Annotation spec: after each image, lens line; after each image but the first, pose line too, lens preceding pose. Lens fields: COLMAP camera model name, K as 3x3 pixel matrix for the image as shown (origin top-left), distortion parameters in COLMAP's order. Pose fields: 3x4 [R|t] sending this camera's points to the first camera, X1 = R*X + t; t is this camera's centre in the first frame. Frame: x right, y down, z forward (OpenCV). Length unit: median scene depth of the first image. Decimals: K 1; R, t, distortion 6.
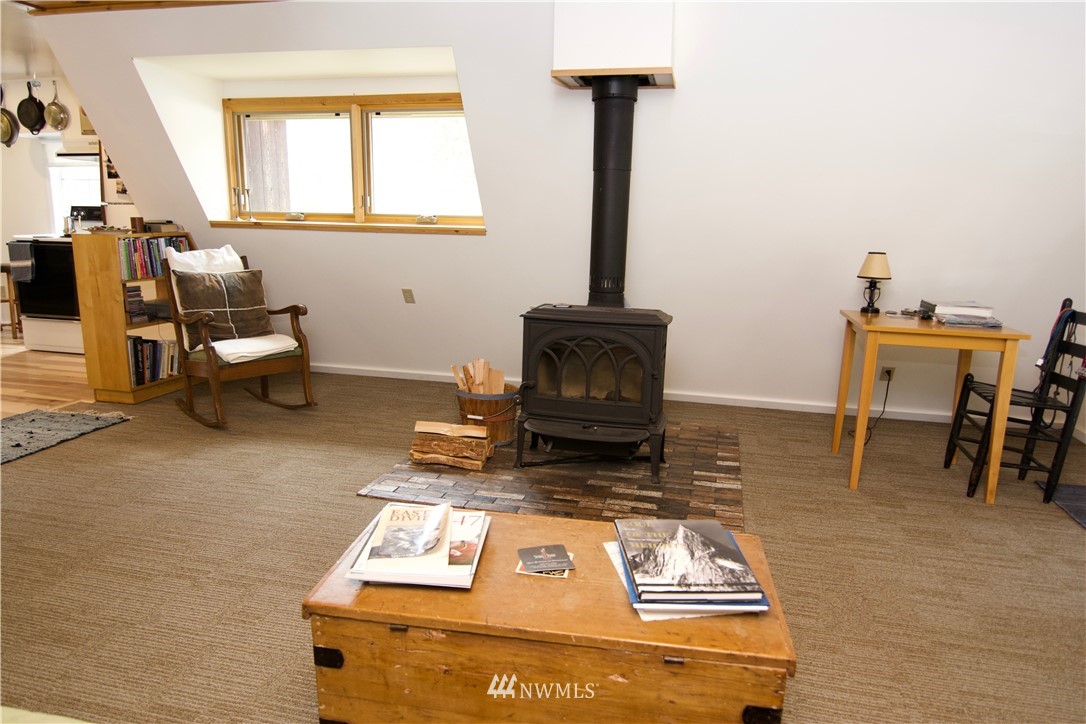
lens RADIAL K [[718.5, 0, 543.0], [0, 718.5, 362.0], [0, 0, 1]] dist [-0.004563, -0.006176]
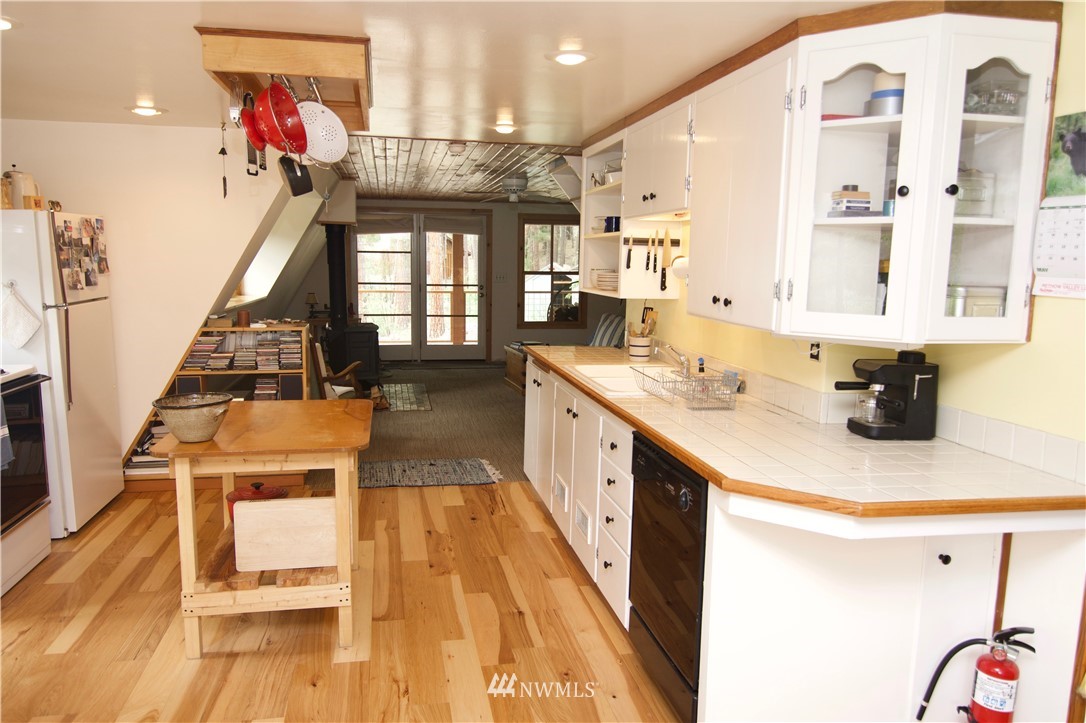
lens RADIAL K [[734.4, 0, 543.0], [0, 734.4, 361.5], [0, 0, 1]] dist [0.000984, -0.001287]
pose [[-0.428188, -0.147424, 0.891583, -1.893659], [0.159079, 0.958901, 0.234954, -0.350404], [-0.889578, 0.242437, -0.387138, 1.182285]]
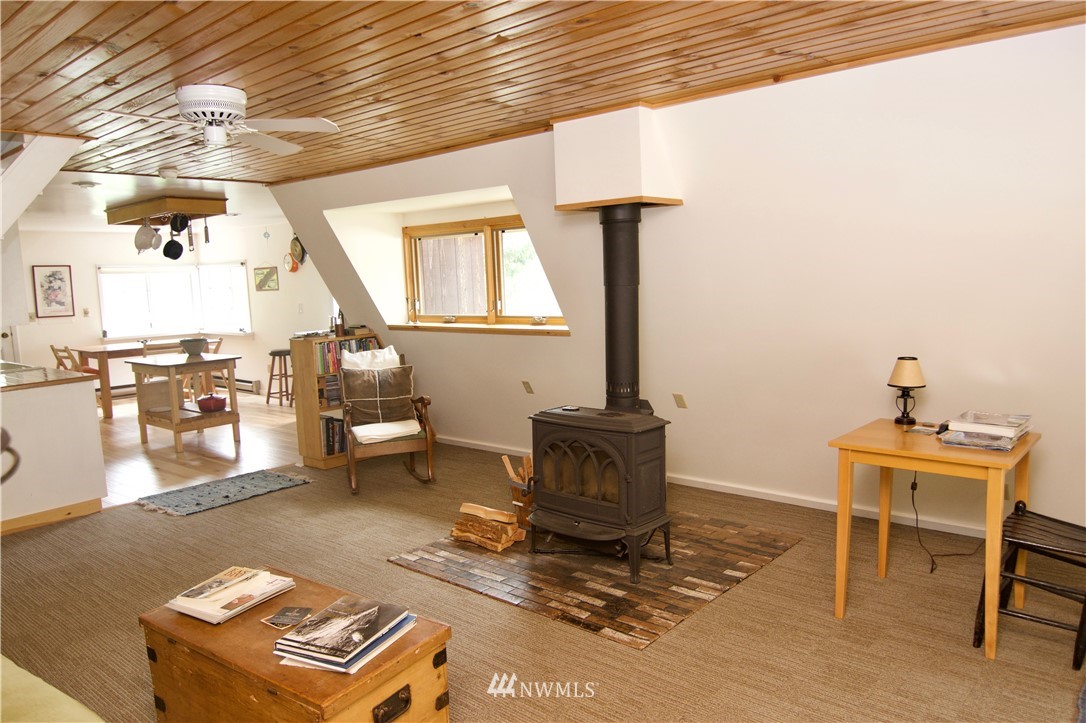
lens RADIAL K [[769.7, 0, 543.0], [0, 769.7, 361.5], [0, 0, 1]] dist [-0.000252, -0.006355]
pose [[0.889932, 0.000164, -0.456094, 0.445901], [-0.038108, 0.996530, -0.073997, -0.052342], [0.454499, 0.083233, 0.886850, -0.065035]]
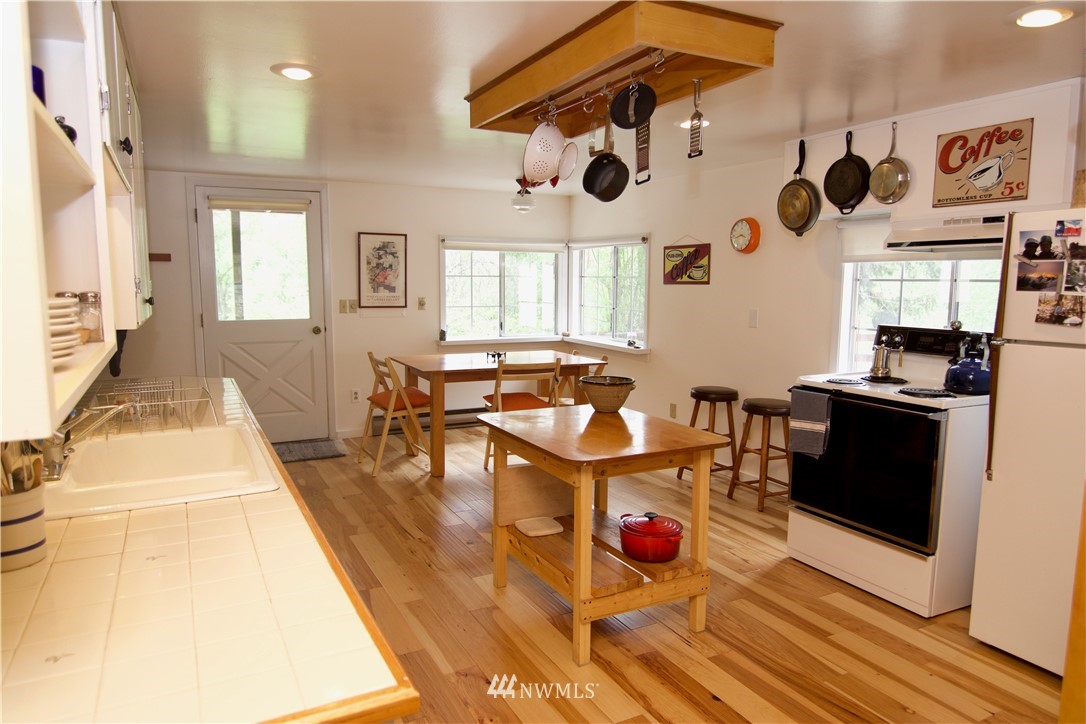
lens RADIAL K [[712.5, 0, 543.0], [0, 712.5, 362.0], [0, 0, 1]] dist [0.008214, 0.000347]
pose [[0.661457, 0.073758, -0.746347, -0.606500], [-0.143466, 0.989219, -0.029388, -0.198171], [0.736133, 0.126515, 0.664908, 0.601419]]
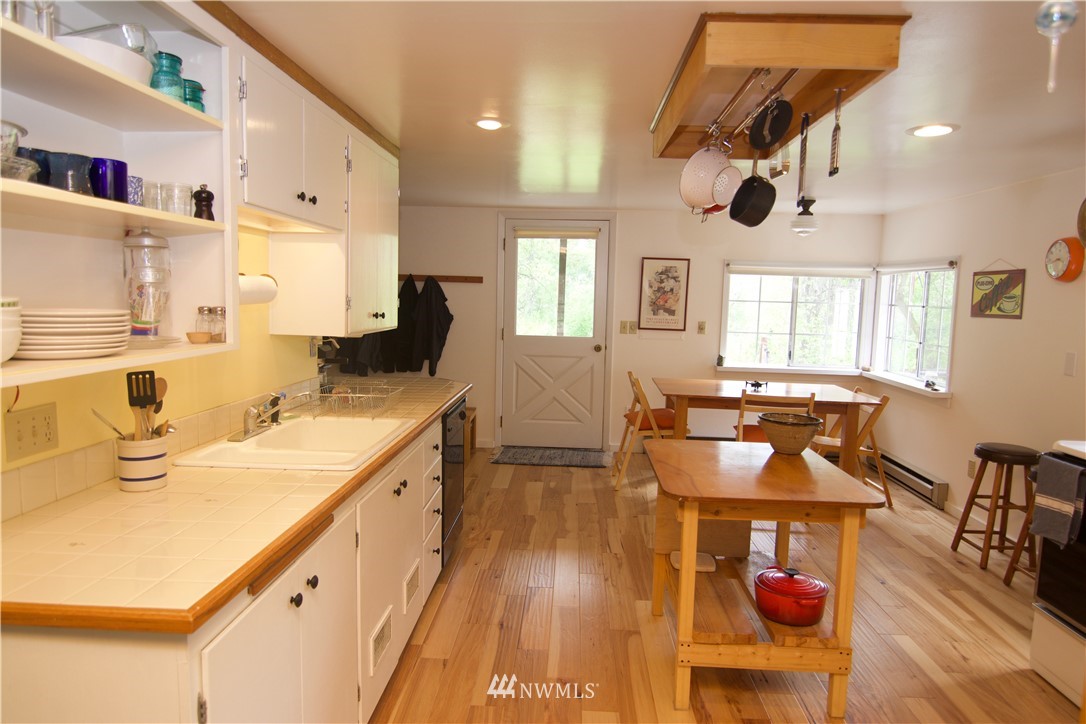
lens RADIAL K [[714.5, 0, 543.0], [0, 714.5, 362.0], [0, 0, 1]] dist [-0.001200, -0.003218]
pose [[0.194511, 0.081168, -0.977536, -0.485134], [-0.220035, 0.974784, 0.037157, -0.241981], [0.955903, 0.207865, 0.207466, 0.790551]]
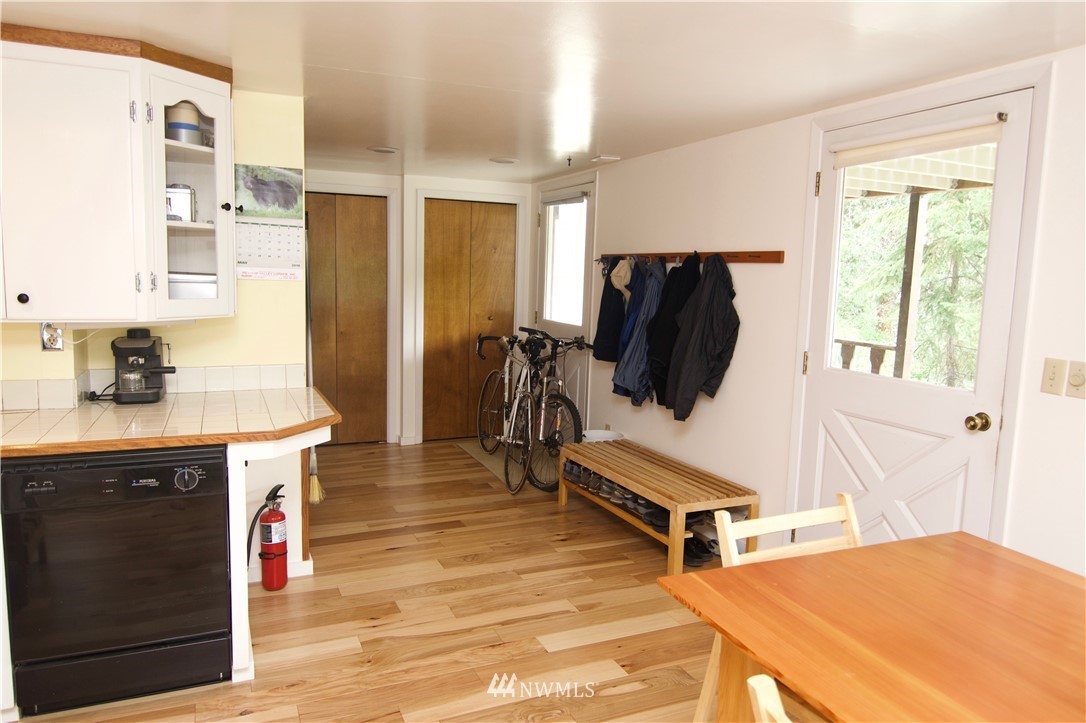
lens RADIAL K [[718.5, 0, 543.0], [0, 718.5, 361.5], [0, 0, 1]] dist [-0.004563, -0.006176]
pose [[-0.789363, 0.033565, -0.613009, -1.341432], [-0.166185, 0.949544, 0.265987, -0.395028], [0.591007, 0.311833, -0.743956, 1.462861]]
